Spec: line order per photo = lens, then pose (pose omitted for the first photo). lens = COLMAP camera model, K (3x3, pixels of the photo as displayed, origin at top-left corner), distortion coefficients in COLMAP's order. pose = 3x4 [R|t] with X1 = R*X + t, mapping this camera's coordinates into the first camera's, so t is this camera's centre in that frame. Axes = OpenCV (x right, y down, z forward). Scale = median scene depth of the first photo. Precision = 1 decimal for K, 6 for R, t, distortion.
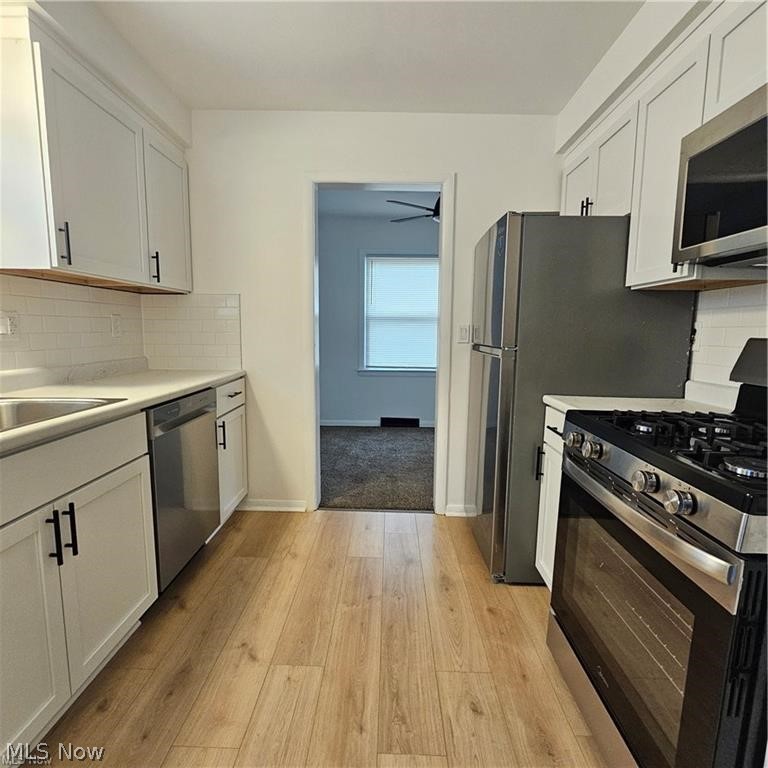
lens RADIAL K [[420.7, 0, 381.7], [0, 420.7, 381.2], [0, 0, 1]] dist [0.002468, -0.000965]
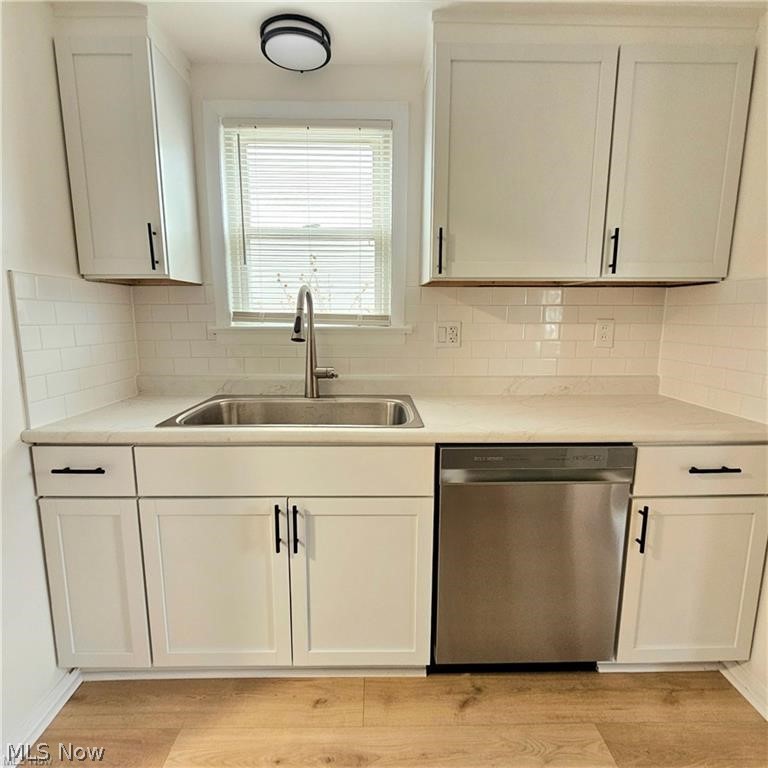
lens RADIAL K [[420.7, 0, 381.7], [0, 420.7, 381.2], [0, 0, 1]] dist [0.002468, -0.000965]
pose [[0.035860, 0.151695, -0.987777, 0.192483], [-0.125356, 0.981288, 0.146147, -0.139487], [0.991463, 0.118583, 0.054205, 0.734488]]
